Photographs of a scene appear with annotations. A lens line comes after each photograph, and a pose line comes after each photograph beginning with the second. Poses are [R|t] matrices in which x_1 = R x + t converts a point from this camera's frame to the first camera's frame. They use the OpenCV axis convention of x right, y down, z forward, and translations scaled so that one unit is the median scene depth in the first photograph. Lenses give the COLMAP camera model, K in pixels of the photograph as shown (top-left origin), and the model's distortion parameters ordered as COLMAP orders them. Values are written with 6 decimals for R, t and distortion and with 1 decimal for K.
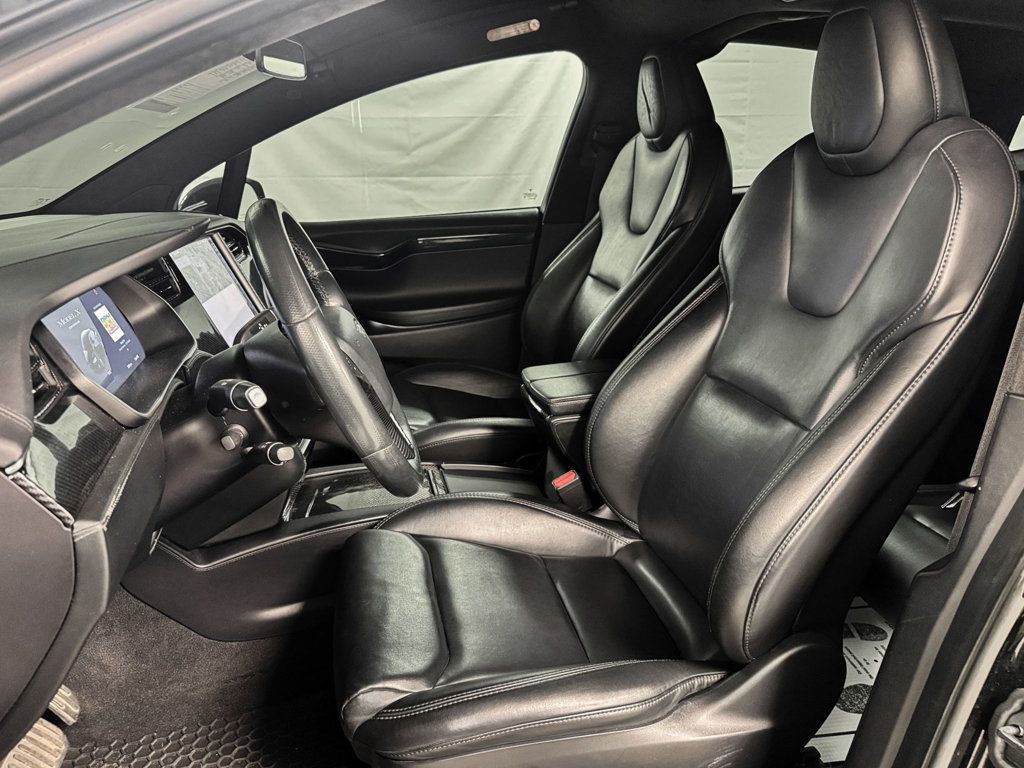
lens RADIAL K [[733.5, 0, 512.0], [0, 733.5, 384.0], [0, 0, 1]] dist [0.049851, -0.059745]
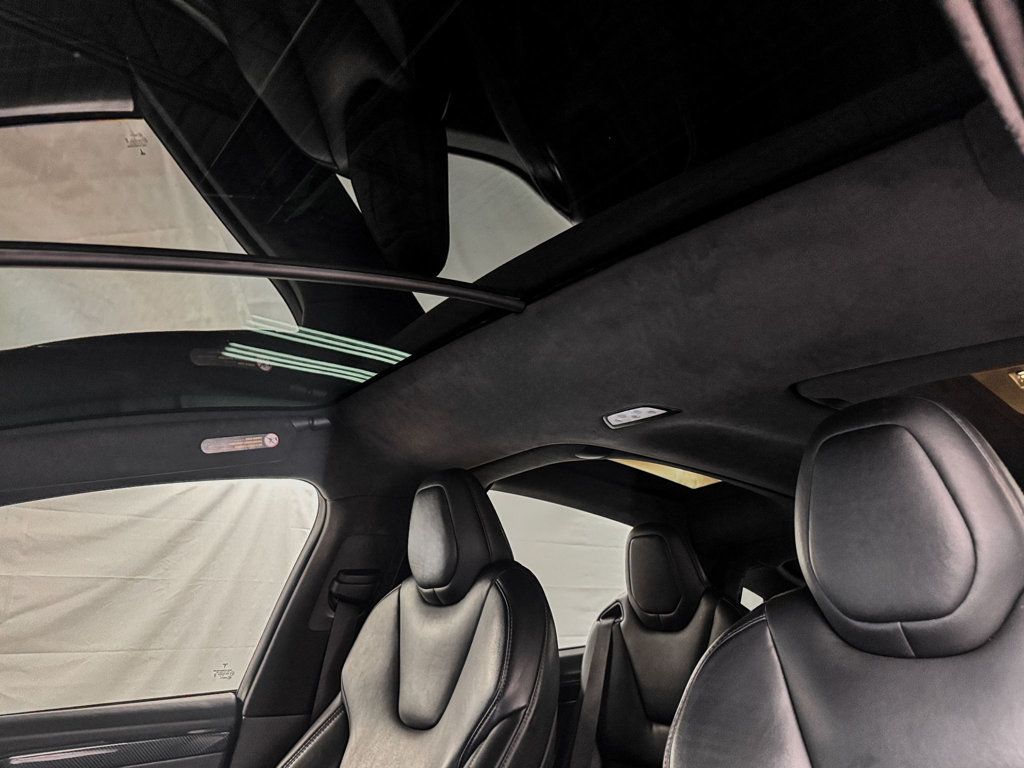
lens RADIAL K [[733.5, 0, 512.0], [0, 733.5, 384.0], [0, 0, 1]] dist [0.049851, -0.059745]
pose [[0.897099, 0.151873, 0.414908, -0.067941], [0.120664, 0.819153, -0.560739, -0.072659], [-0.425034, 0.553102, 0.716536, 0.302385]]
